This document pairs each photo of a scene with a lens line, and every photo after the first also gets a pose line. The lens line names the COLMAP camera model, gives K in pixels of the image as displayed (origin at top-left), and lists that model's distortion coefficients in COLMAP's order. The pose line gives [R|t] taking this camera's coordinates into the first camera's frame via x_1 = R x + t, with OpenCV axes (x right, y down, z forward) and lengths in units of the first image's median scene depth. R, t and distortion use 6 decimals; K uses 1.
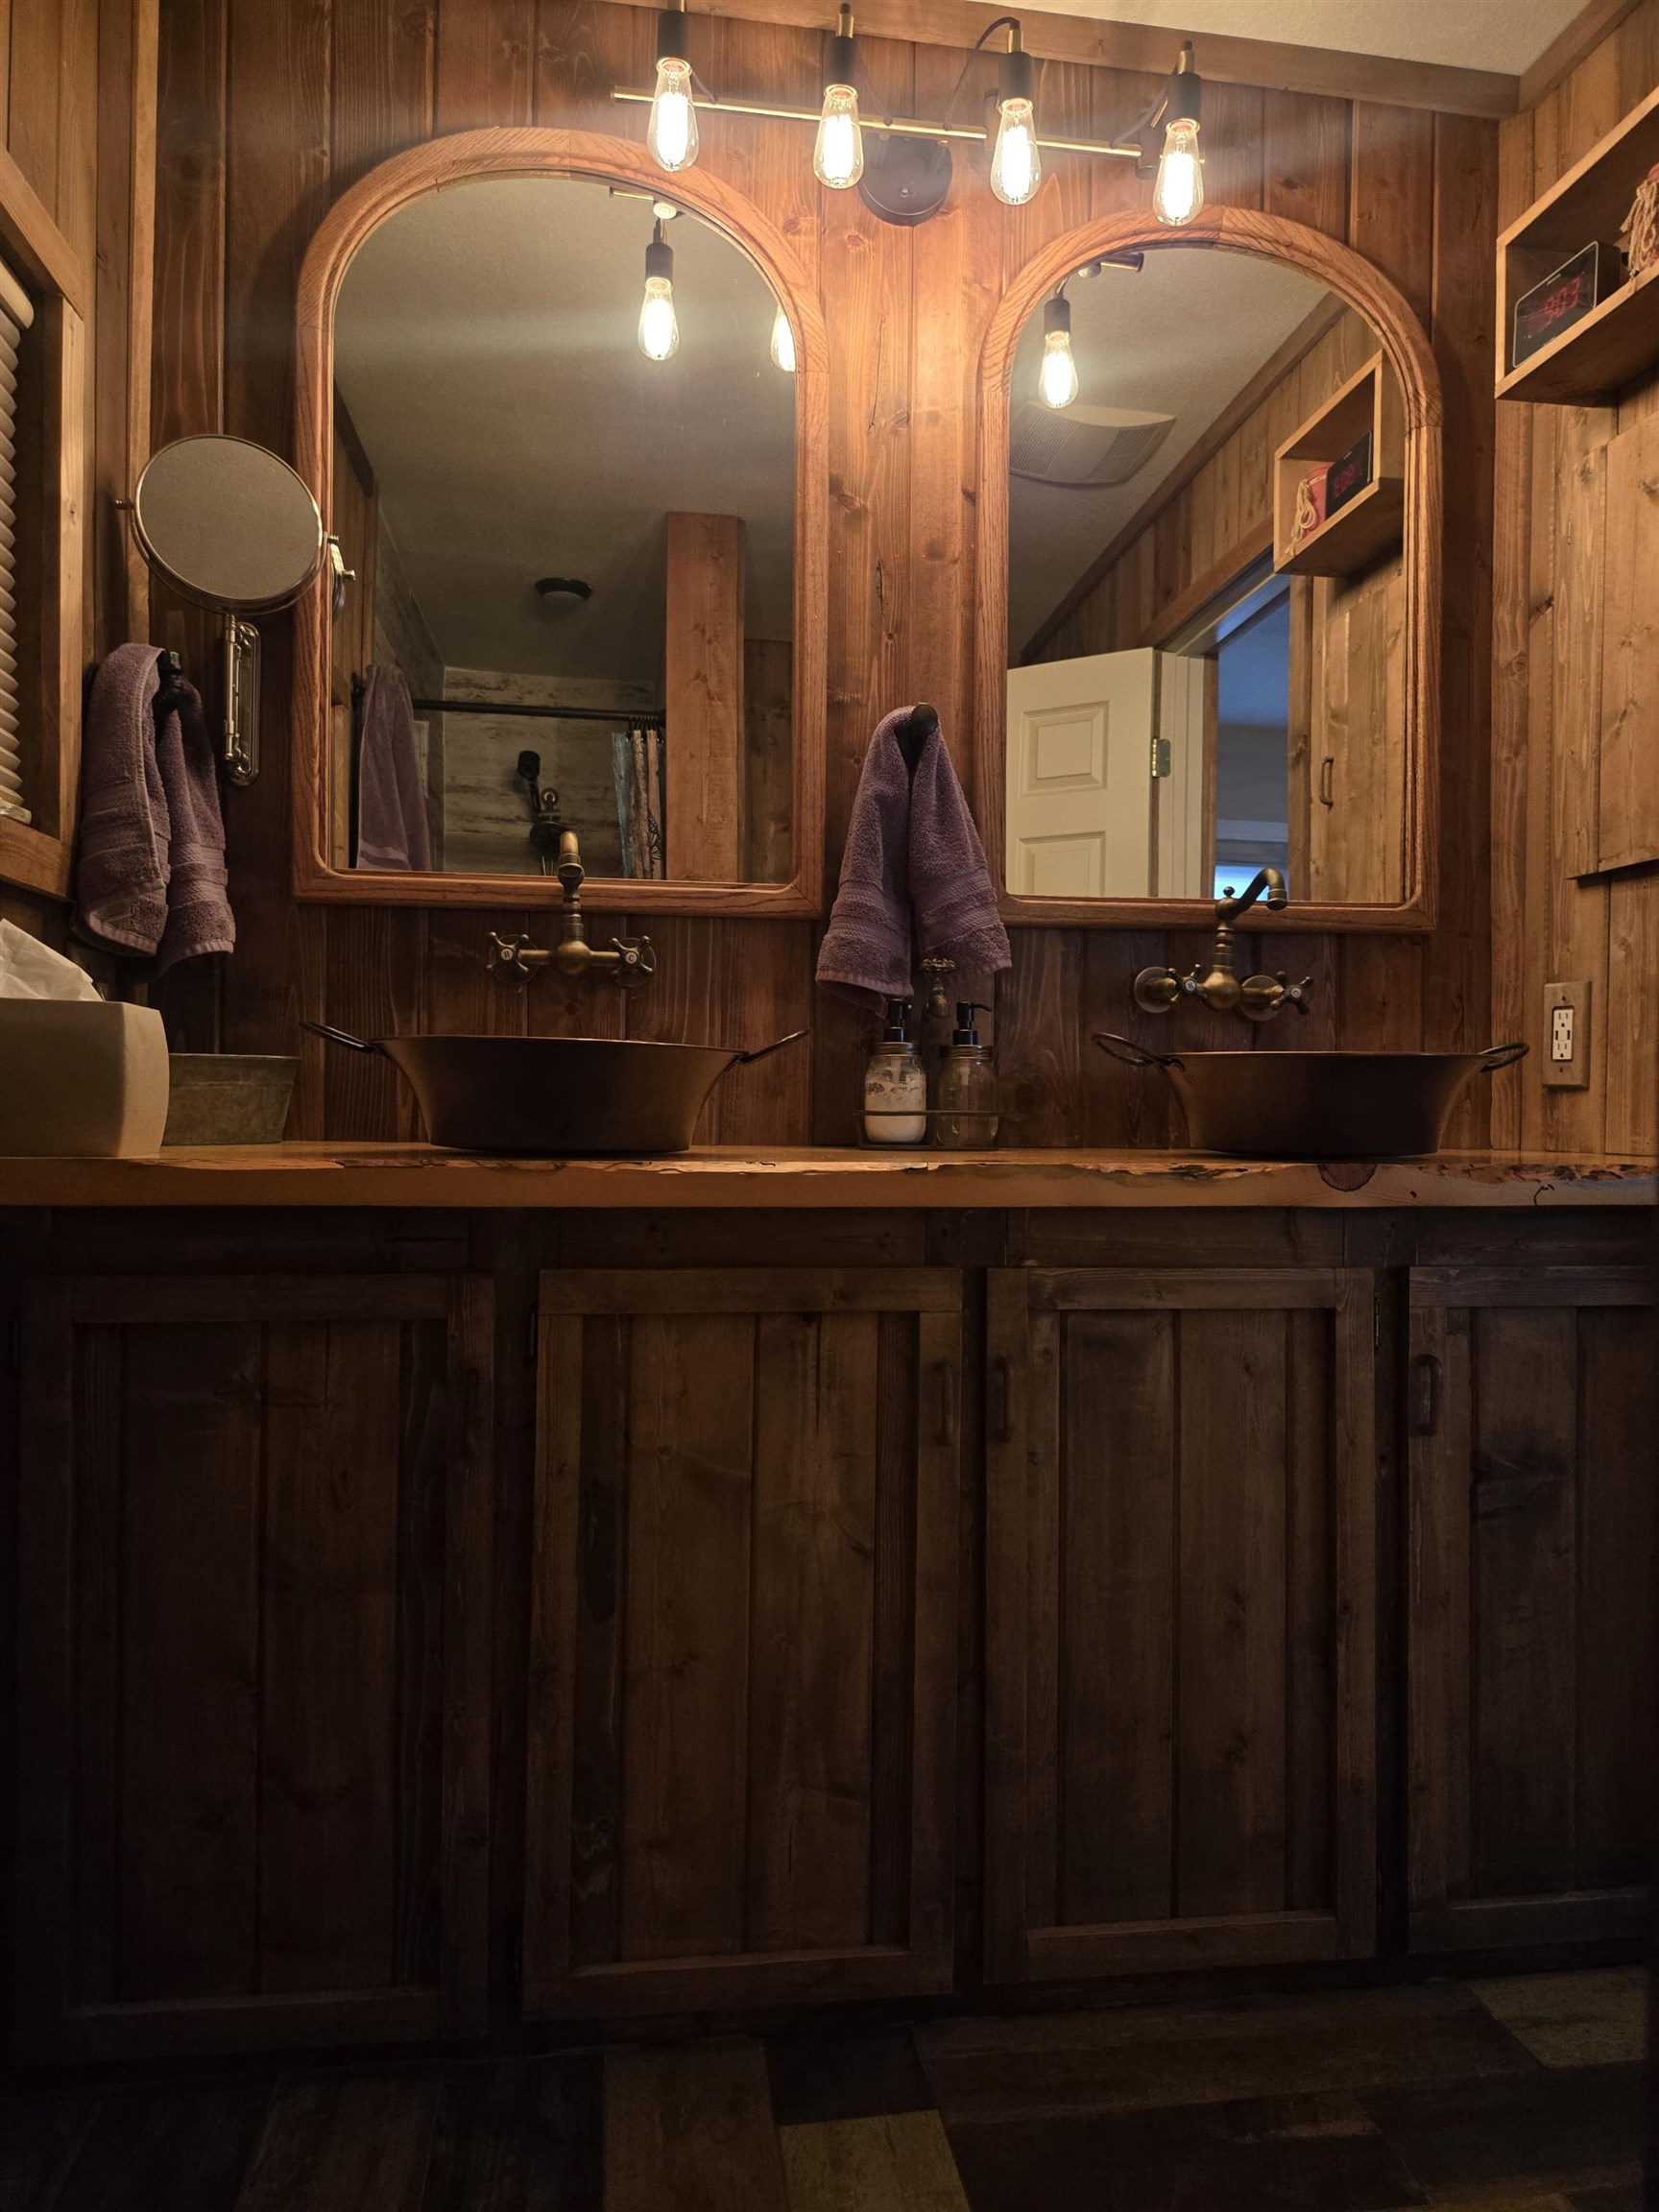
lens RADIAL K [[1486.8, 0, 835.8], [0, 1486.8, 1105.7], [0, 0, 1]] dist [0.032655, -0.017551]
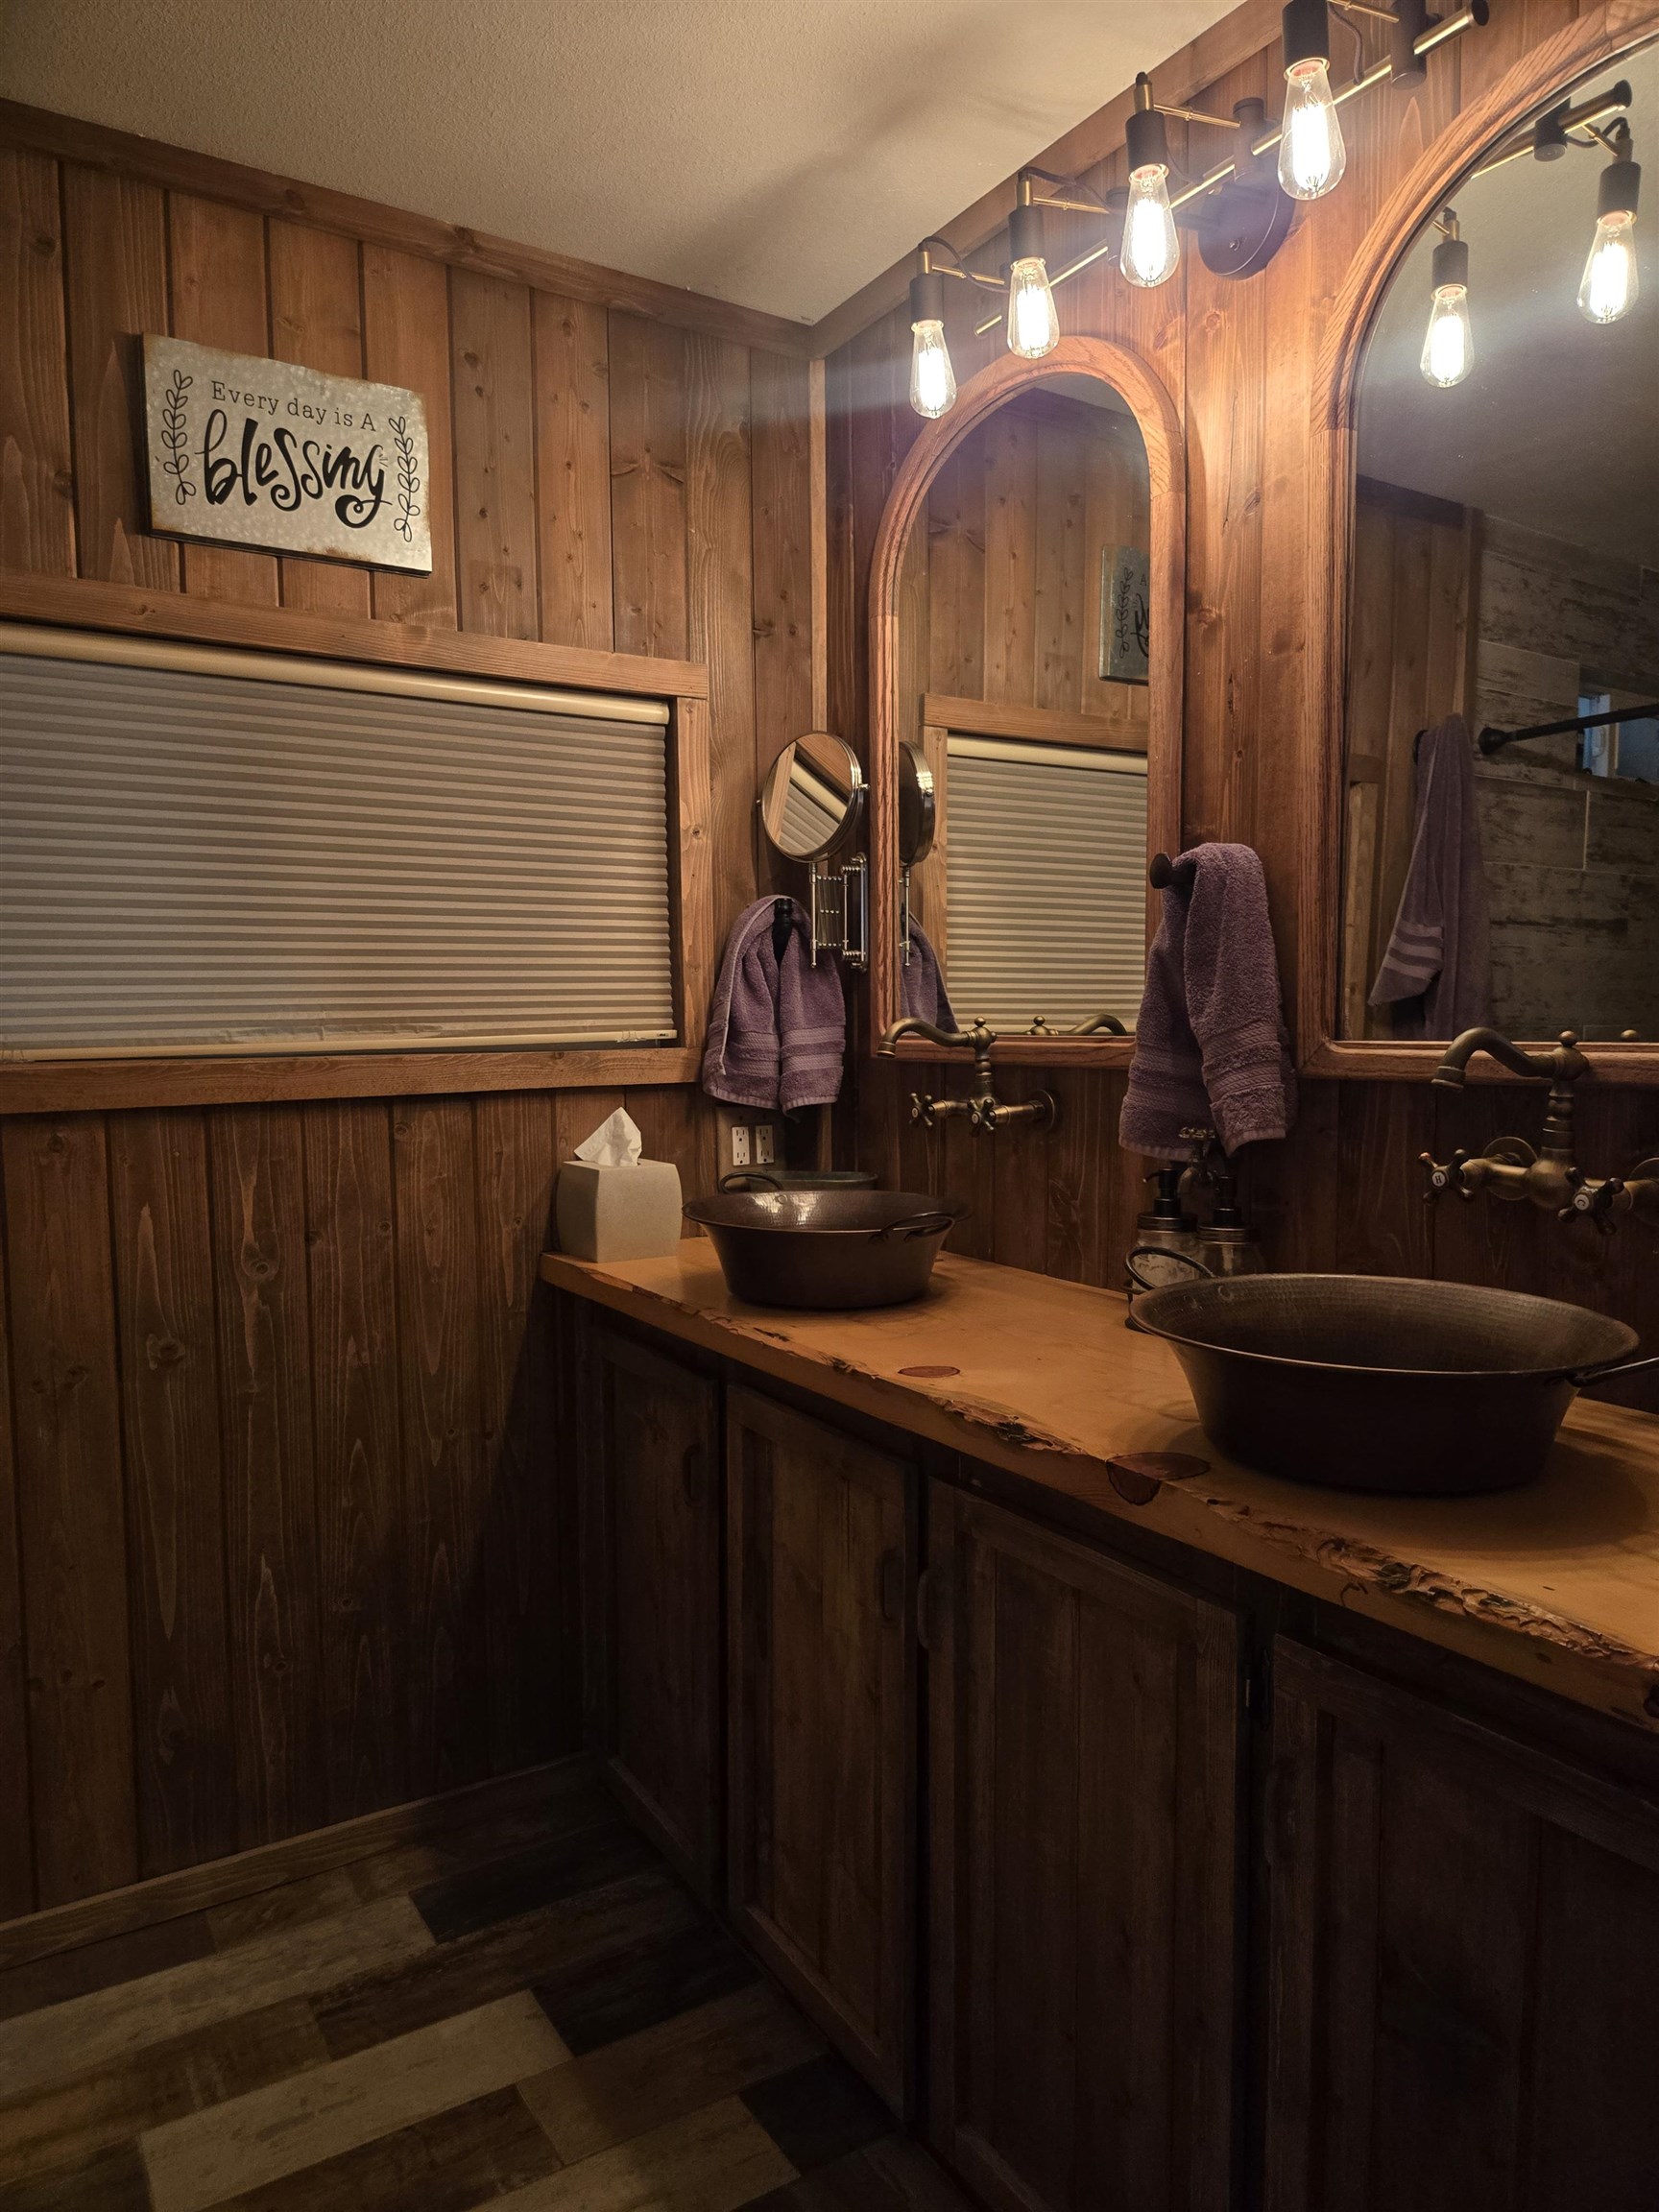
lens RADIAL K [[1486.8, 0, 829.7], [0, 1486.8, 1114.5], [0, 0, 1]] dist [0.032655, -0.017551]
pose [[0.390188, 0.051077, -0.919317, 0.802843], [0.013902, 0.998019, 0.061350, -0.163181], [0.920630, -0.036719, 0.388705, 0.432921]]
